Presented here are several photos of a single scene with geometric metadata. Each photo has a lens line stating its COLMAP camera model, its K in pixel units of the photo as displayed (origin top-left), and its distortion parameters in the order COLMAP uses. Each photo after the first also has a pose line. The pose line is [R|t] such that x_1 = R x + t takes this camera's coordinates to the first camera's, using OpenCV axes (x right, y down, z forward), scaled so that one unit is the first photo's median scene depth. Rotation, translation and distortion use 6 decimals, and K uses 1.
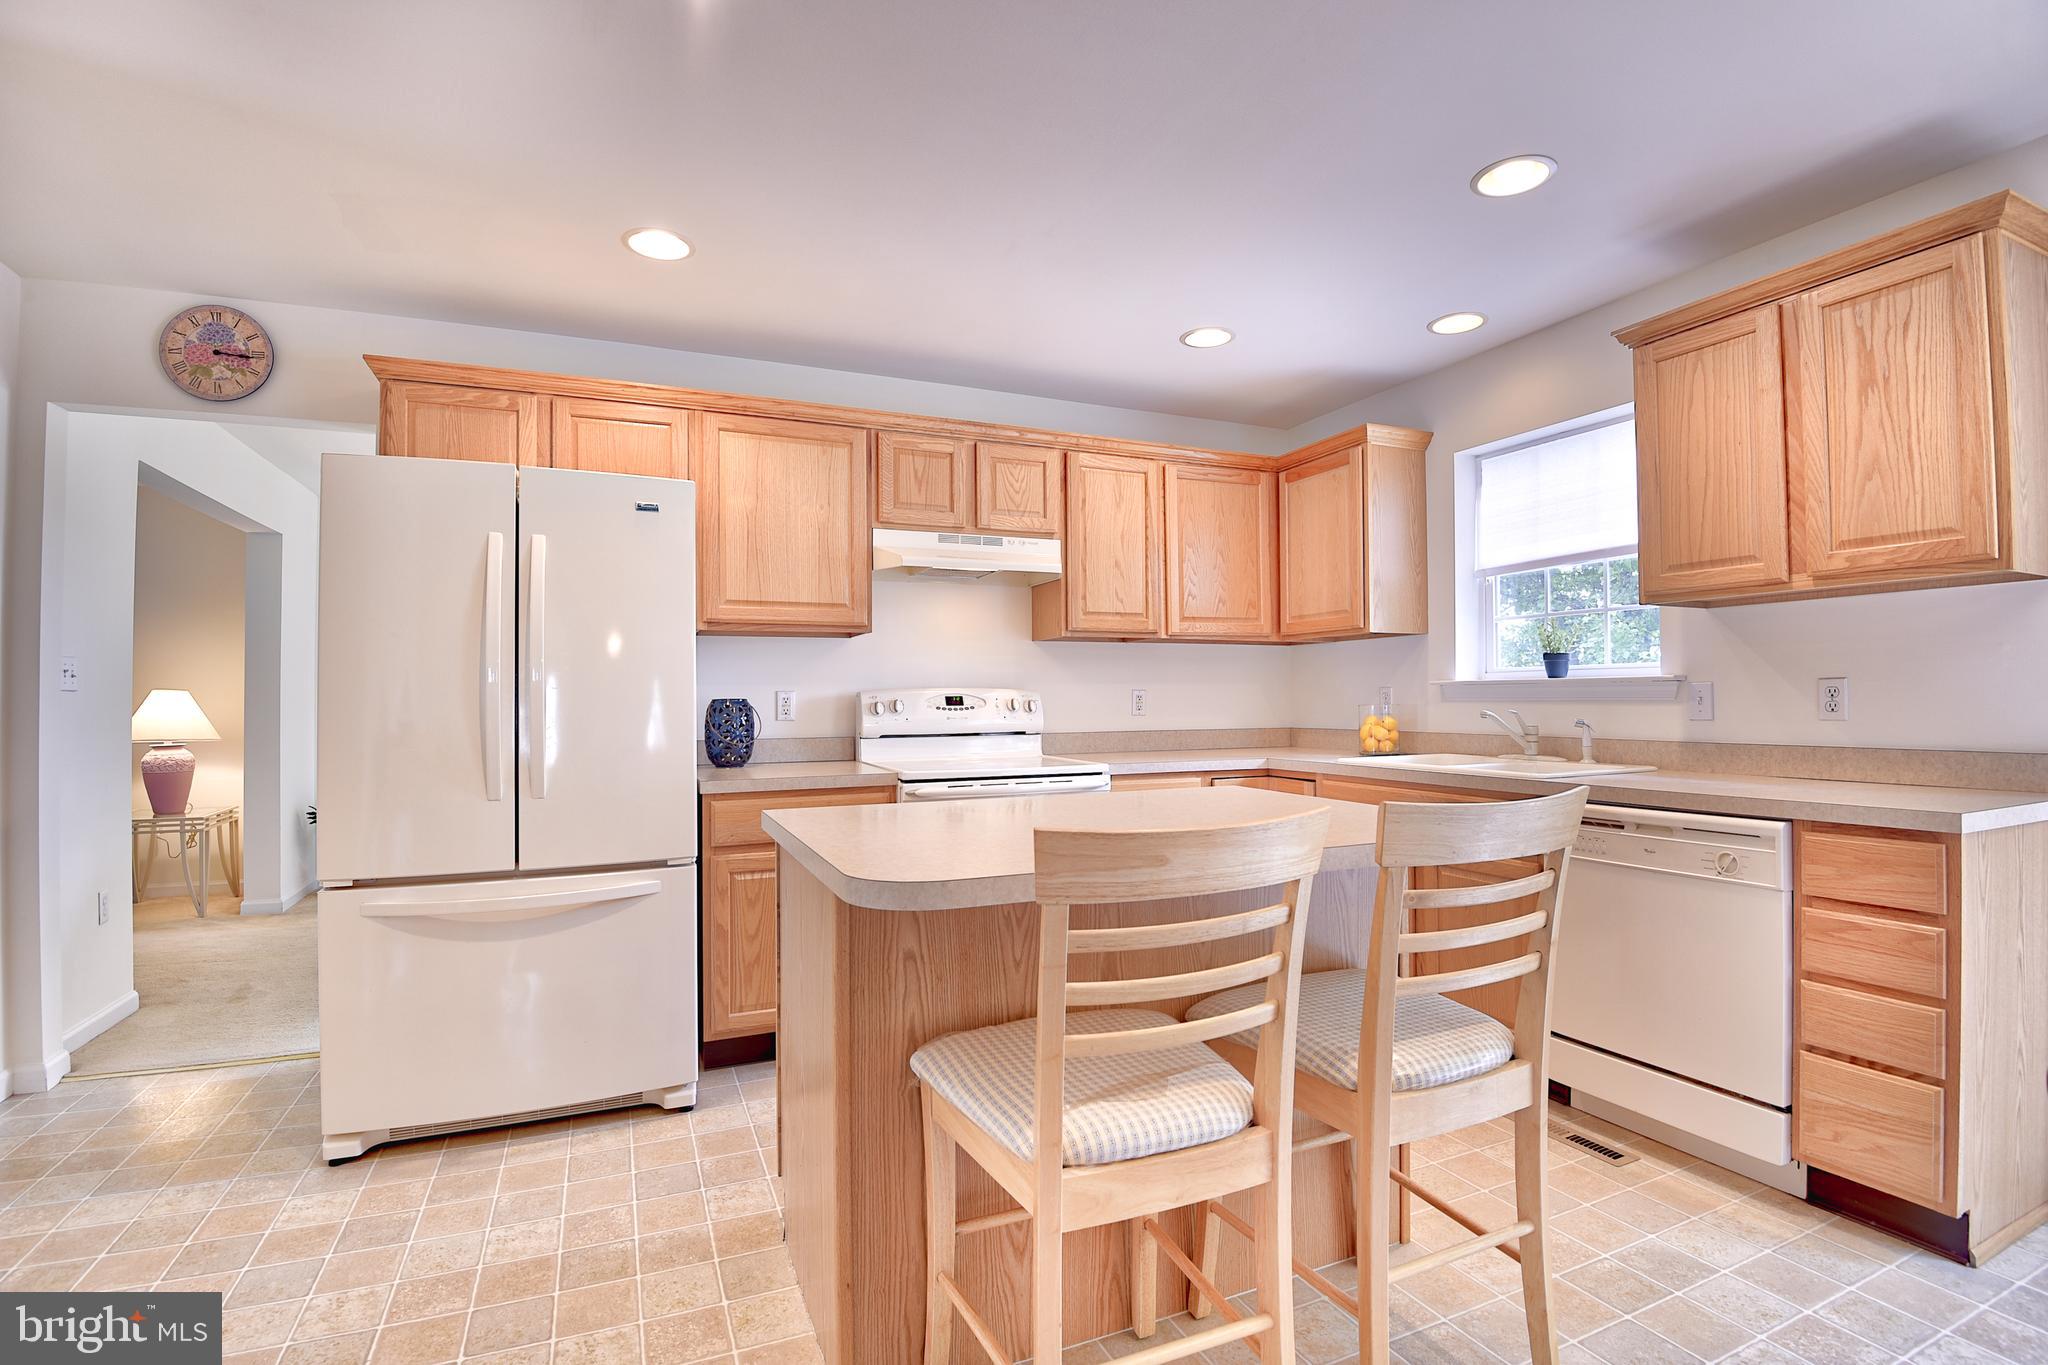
lens RADIAL K [[950.1, 0, 1024.0], [0, 950.1, 682.5], [0, 0, 1]] dist [0.000261, -0.030524]
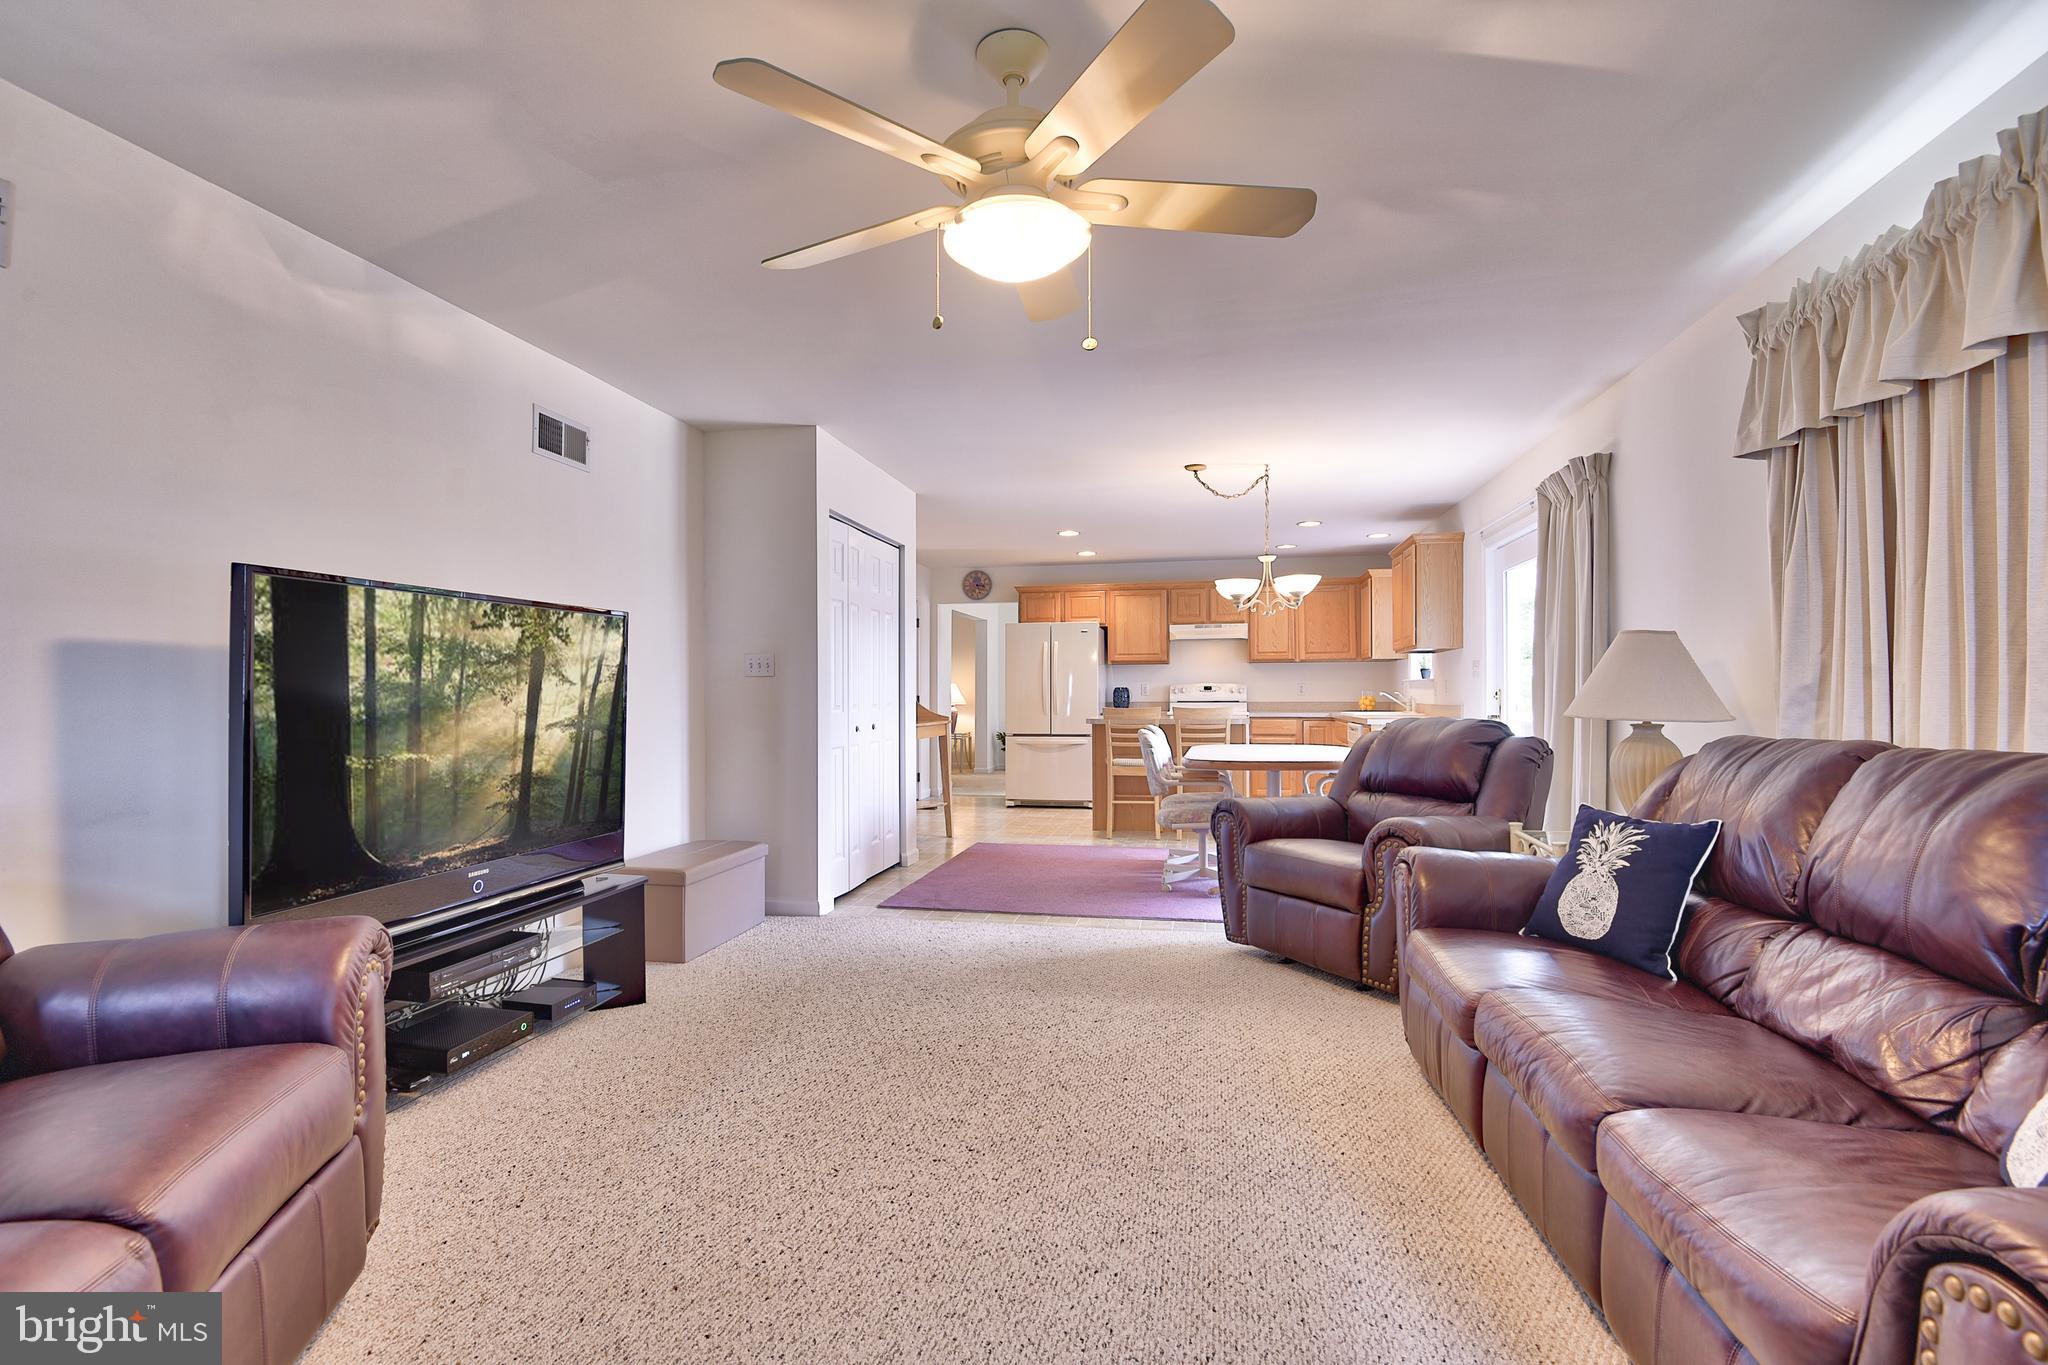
lens RADIAL K [[950.1, 0, 1024.0], [0, 950.1, 682.5], [0, 0, 1]] dist [0.000261, -0.030524]
pose [[0.823045, -0.001274, -0.567975, 1.029954], [0.007056, 0.999943, 0.007982, -0.021388], [0.567933, -0.010577, 0.823007, -1.461430]]
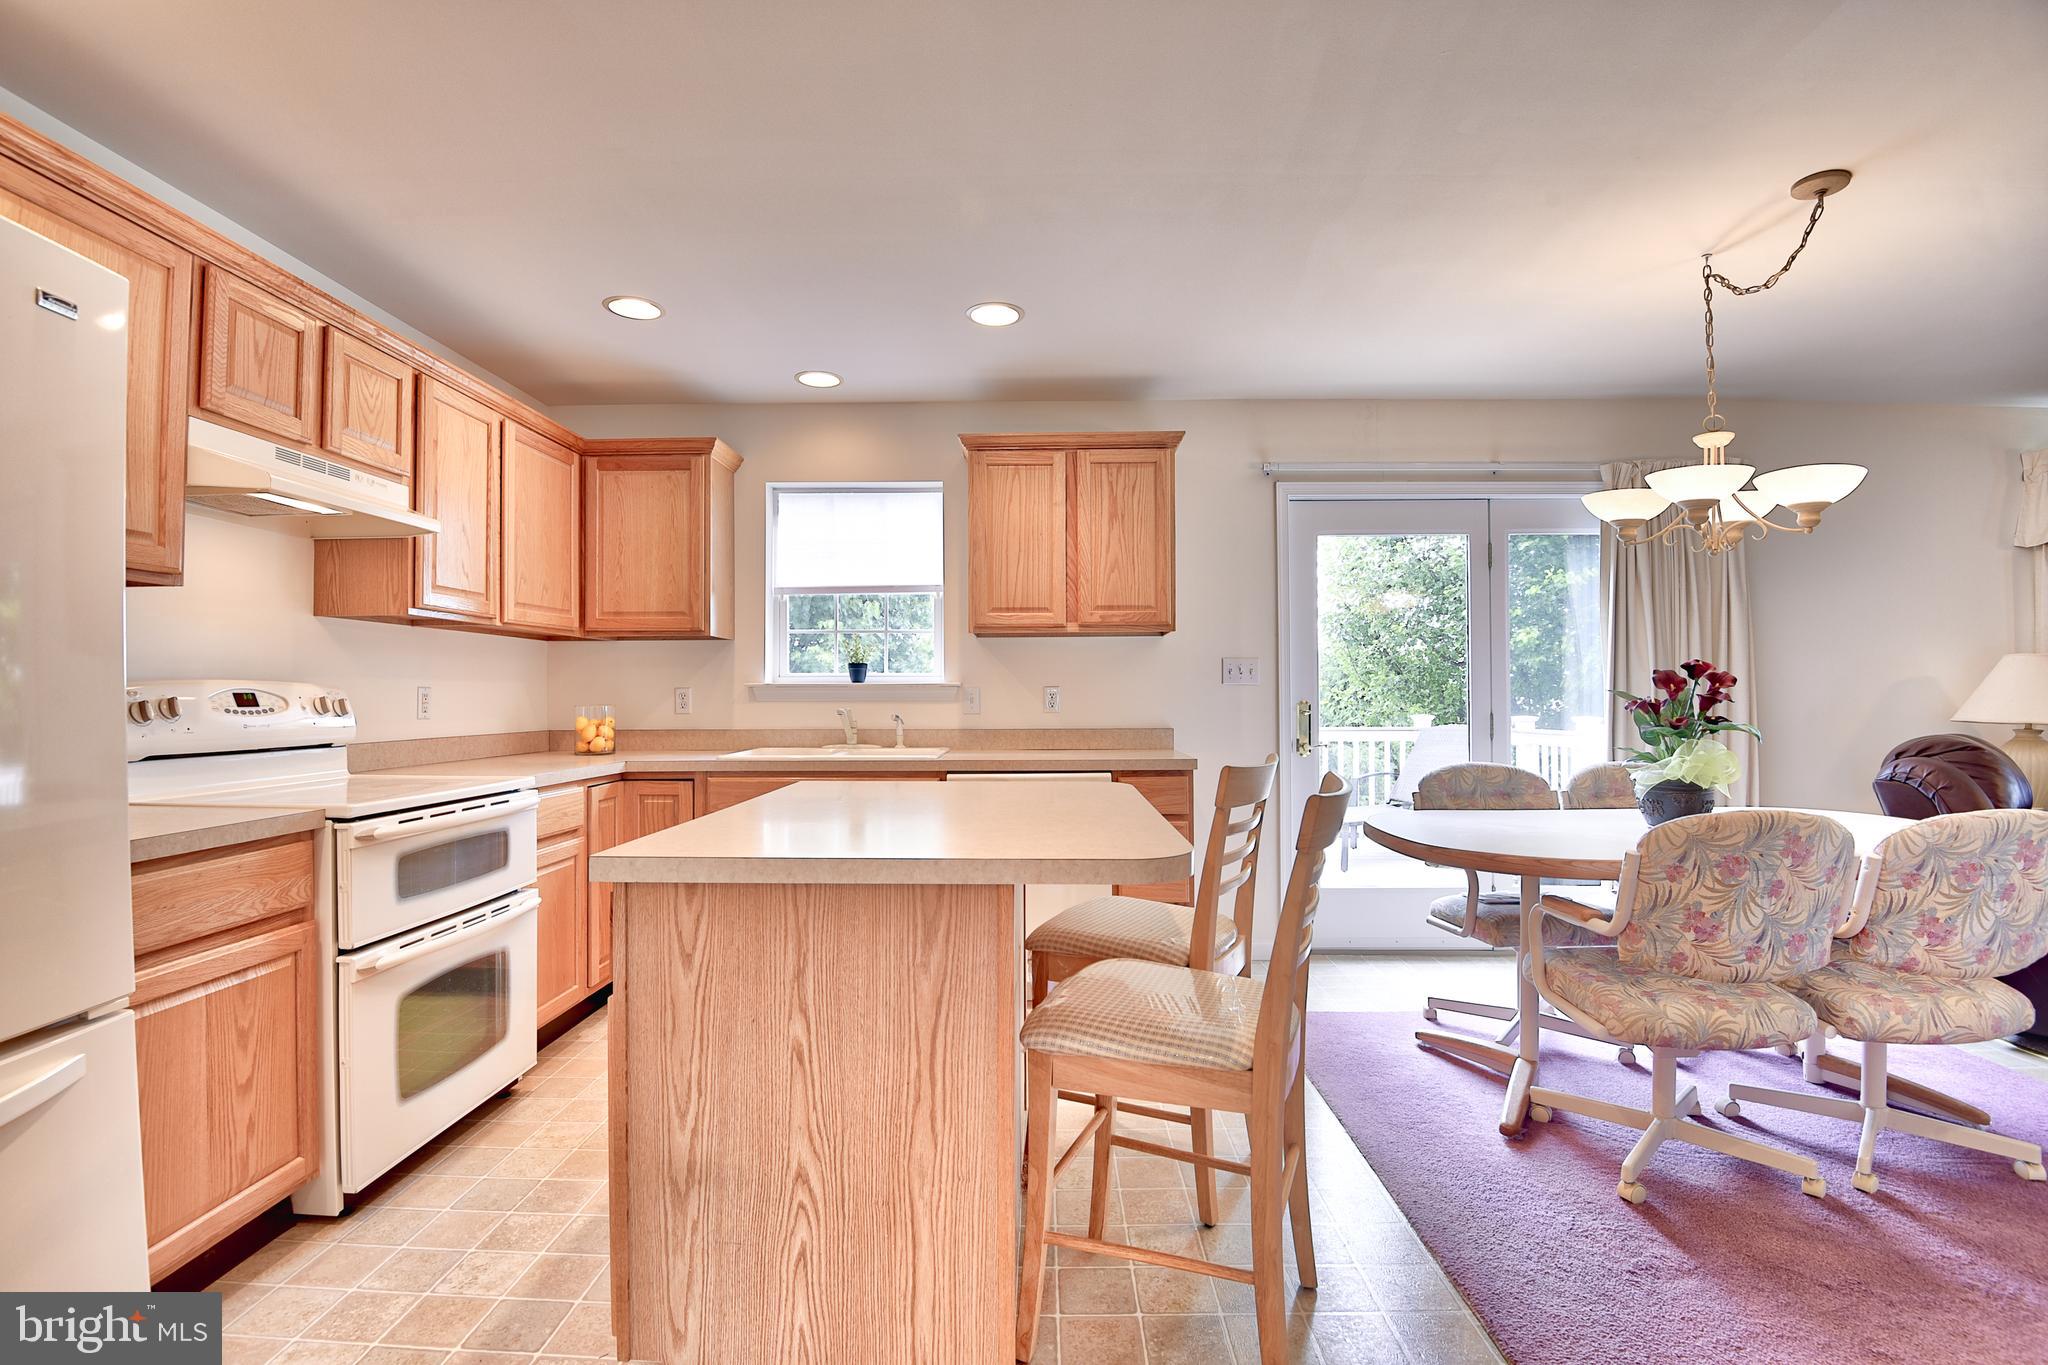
lens RADIAL K [[950.1, 0, 1024.0], [0, 950.1, 682.5], [0, 0, 1]] dist [0.000261, -0.030524]
pose [[0.412128, 0.018884, 0.910930, -0.469801], [-0.016542, 0.999775, -0.013242, 0.007601], [-0.910976, -0.009612, 0.412347, 0.261393]]
